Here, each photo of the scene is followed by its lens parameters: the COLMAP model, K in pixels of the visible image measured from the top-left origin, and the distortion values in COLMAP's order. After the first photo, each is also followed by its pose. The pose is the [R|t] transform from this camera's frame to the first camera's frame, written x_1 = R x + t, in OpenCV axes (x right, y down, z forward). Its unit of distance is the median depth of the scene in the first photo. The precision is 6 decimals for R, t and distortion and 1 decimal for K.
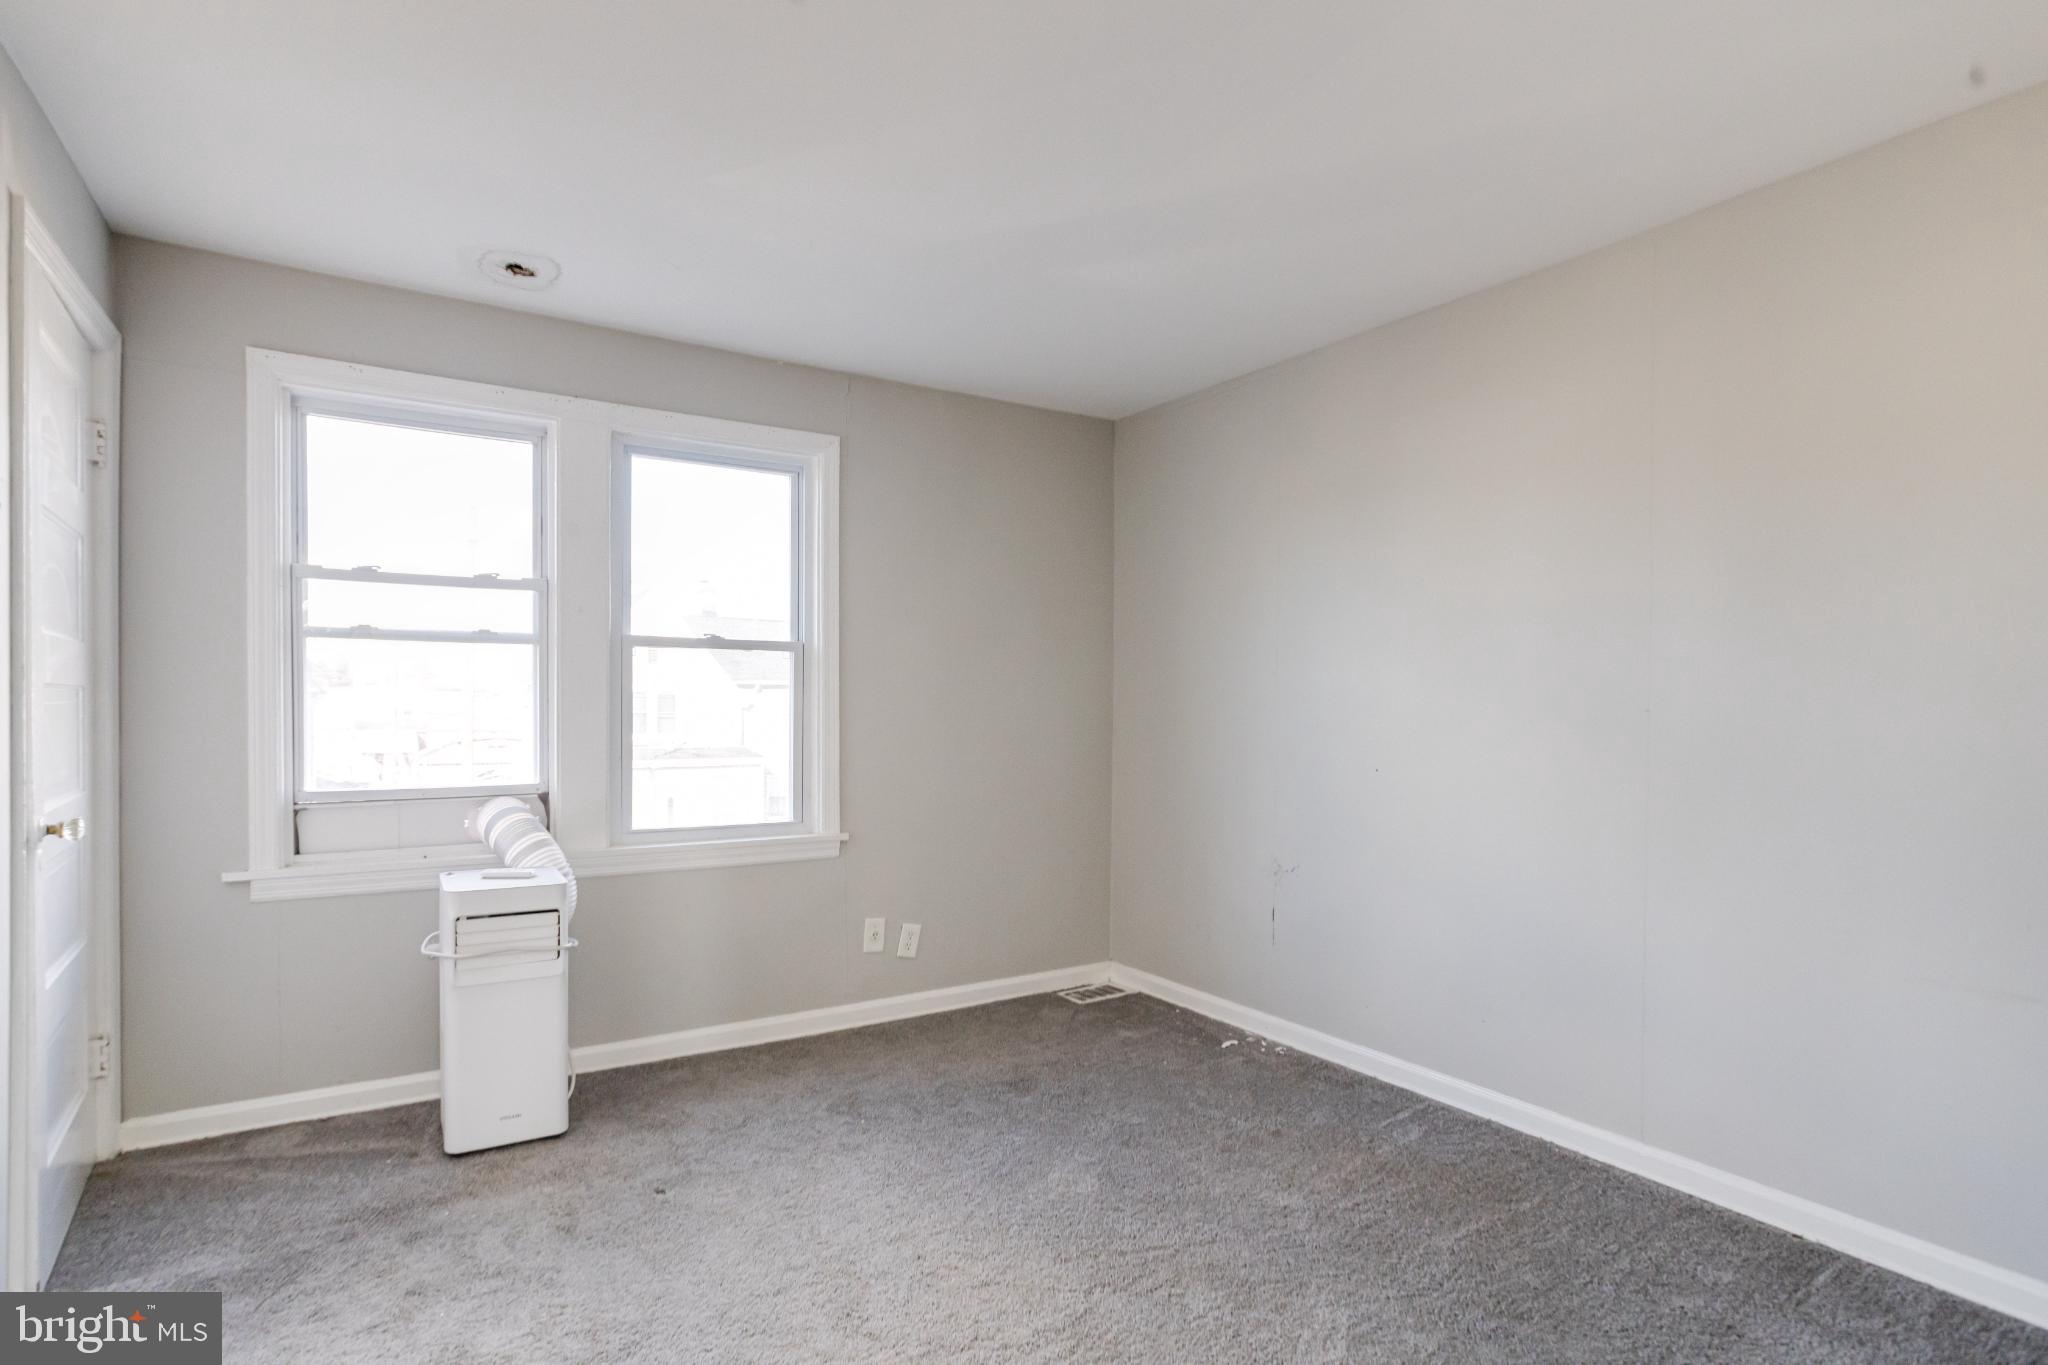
lens RADIAL K [[1033.6, 0, 1028.1], [0, 1033.6, 724.1], [0, 0, 1]] dist [-0.019644, 0.018922]
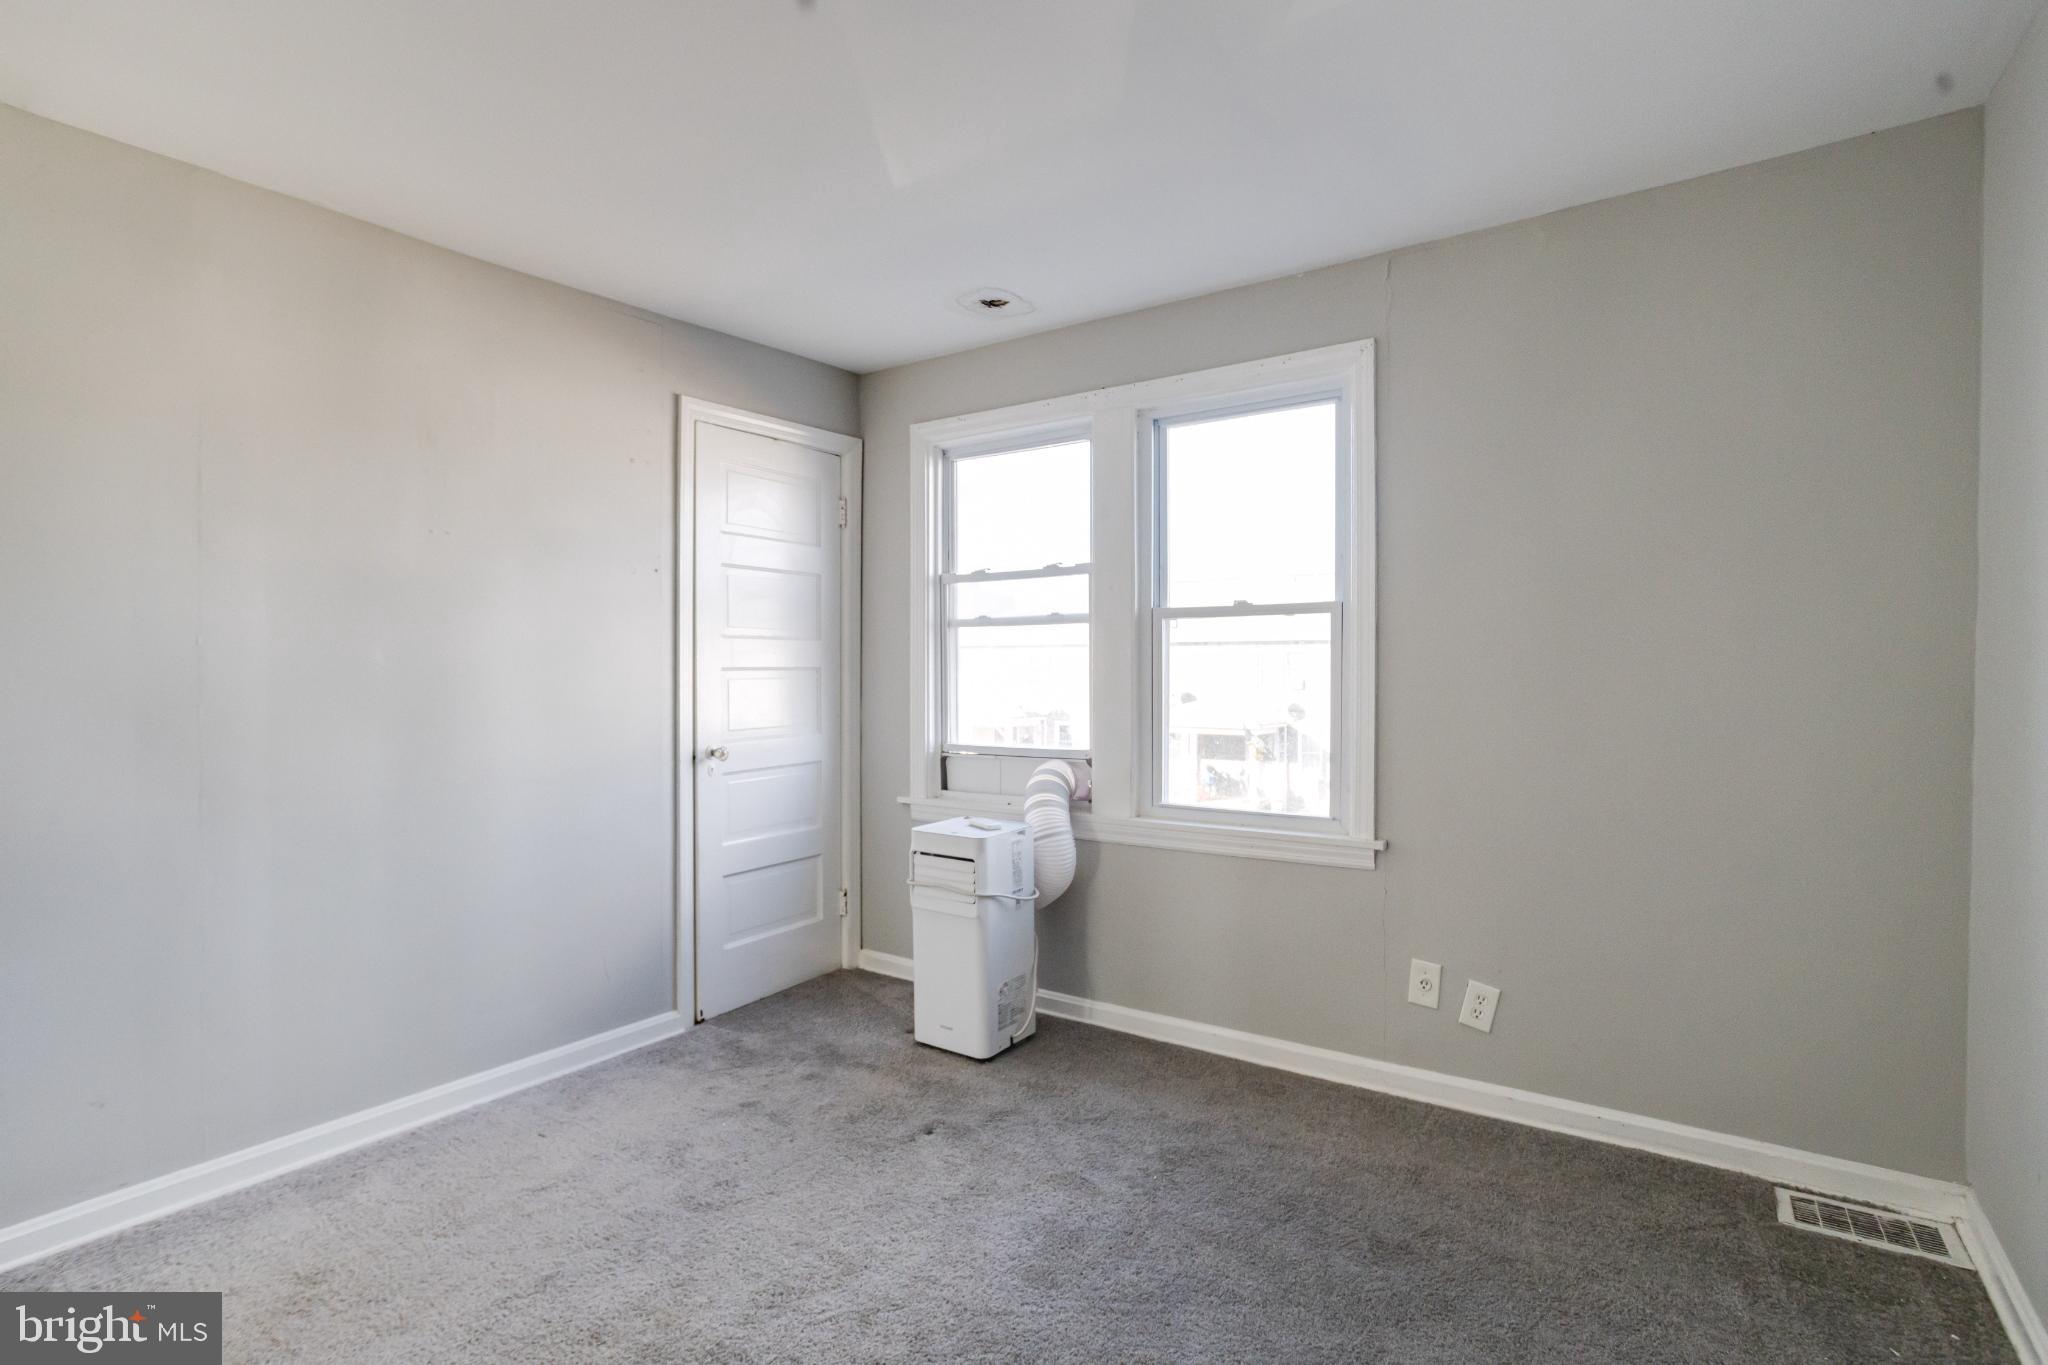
lens RADIAL K [[1033.6, 0, 1019.9], [0, 1033.6, 687.2], [0, 0, 1]] dist [-0.019644, 0.018922]
pose [[0.359643, 0.010458, -0.933031, 0.529359], [-0.011592, 0.999910, 0.006739, -0.015697], [0.933018, 0.008392, 0.359732, 0.541733]]
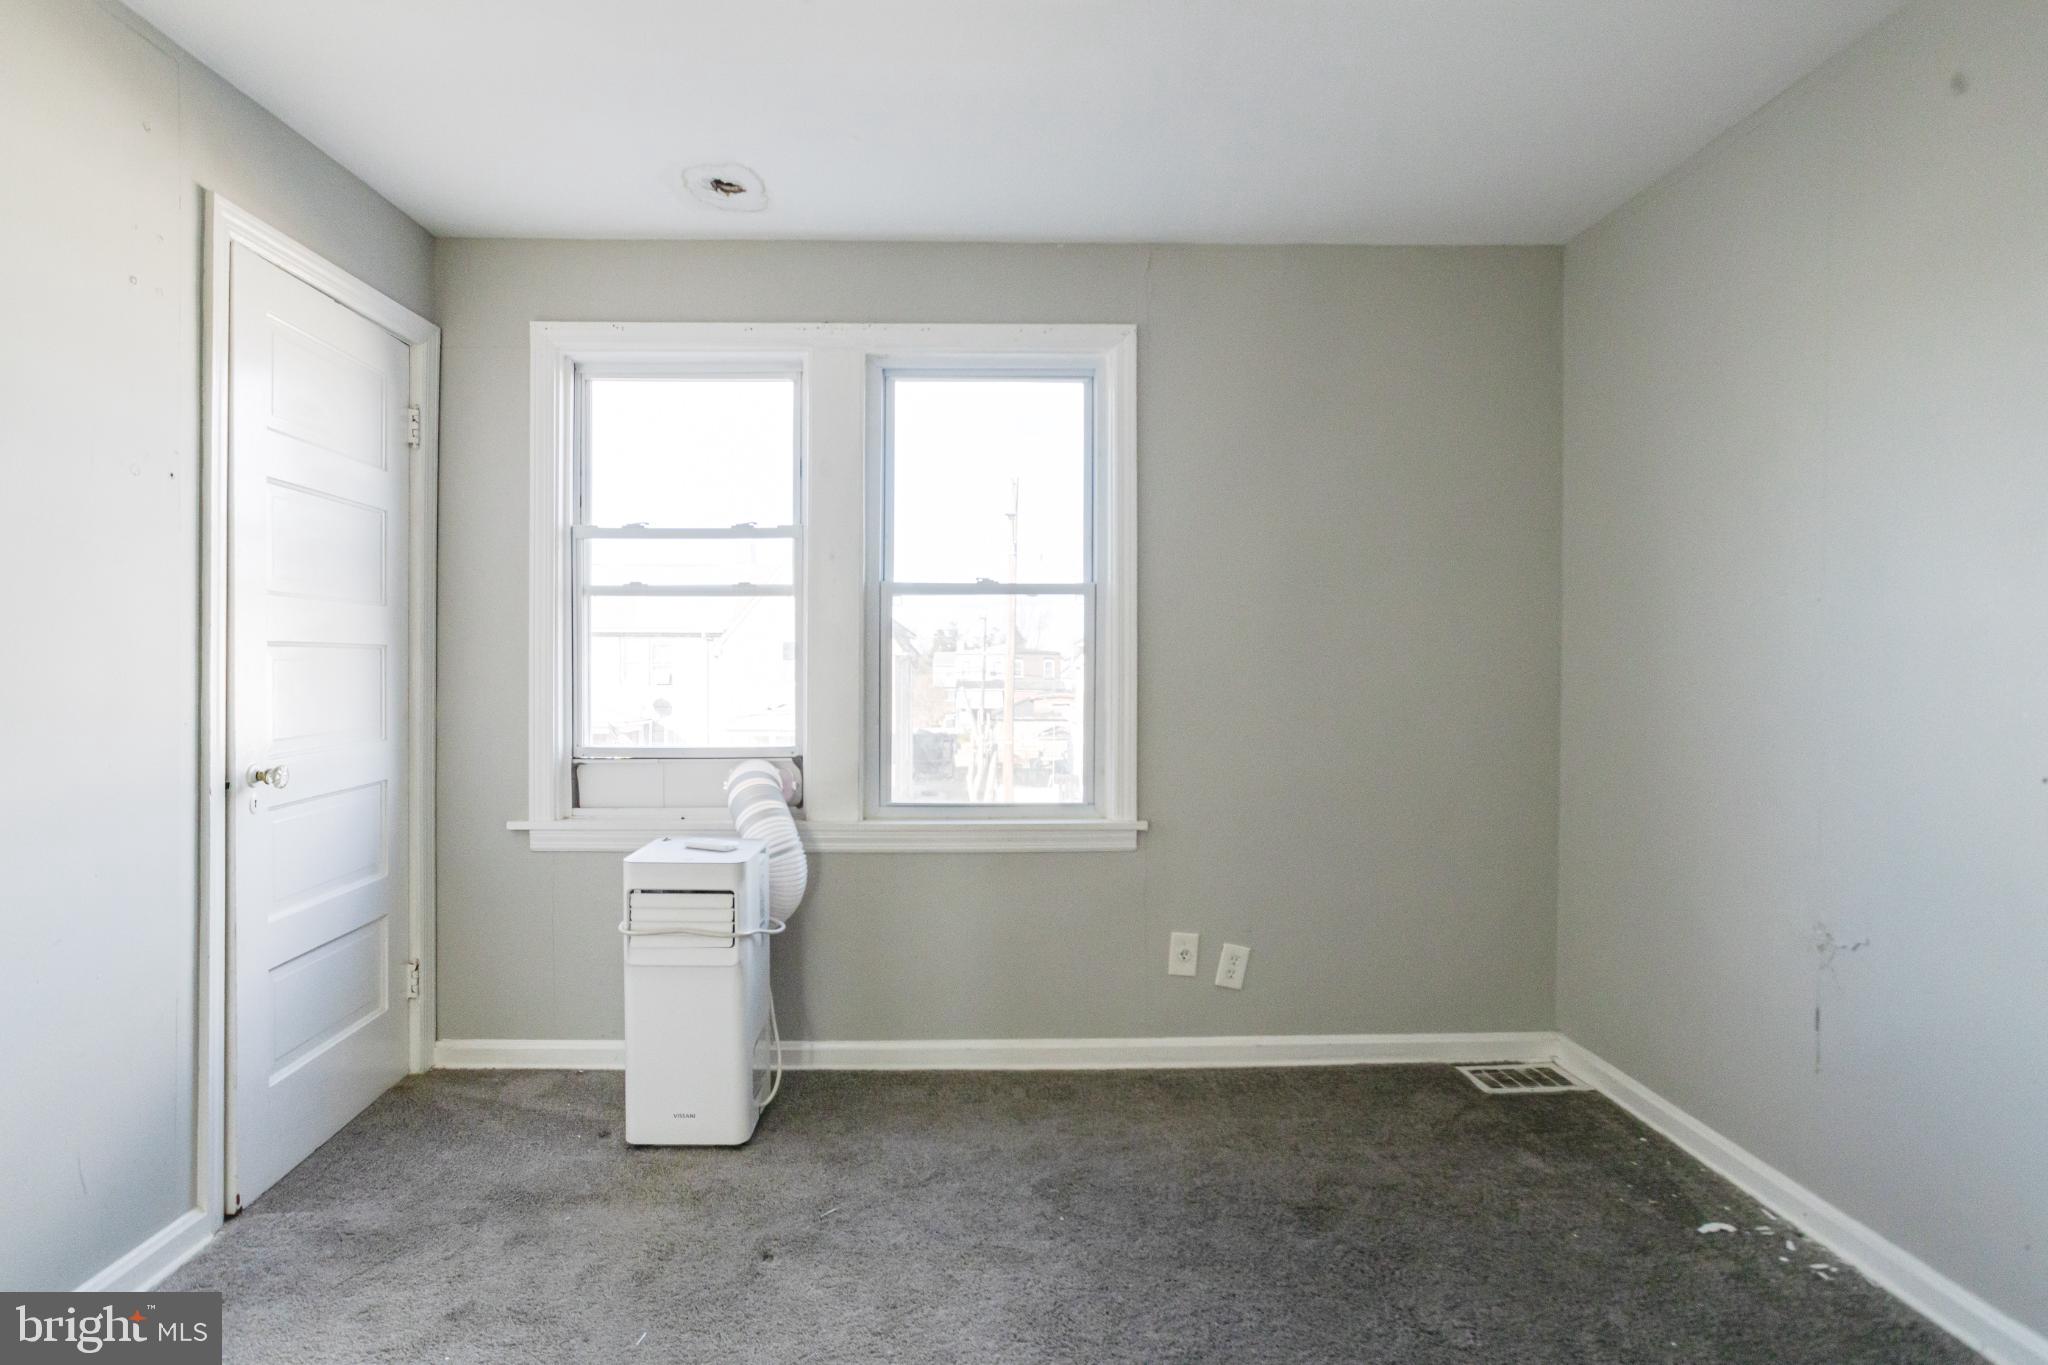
lens RADIAL K [[1033.6, 0, 1013.0], [0, 1033.6, 675.4], [0, 0, 1]] dist [-0.019644, 0.018922]
pose [[0.849097, 0.001498, -0.528235, 0.184189], [-0.006087, 0.999957, -0.006949, -0.000580], [0.528202, 0.009116, 0.849070, 0.317603]]
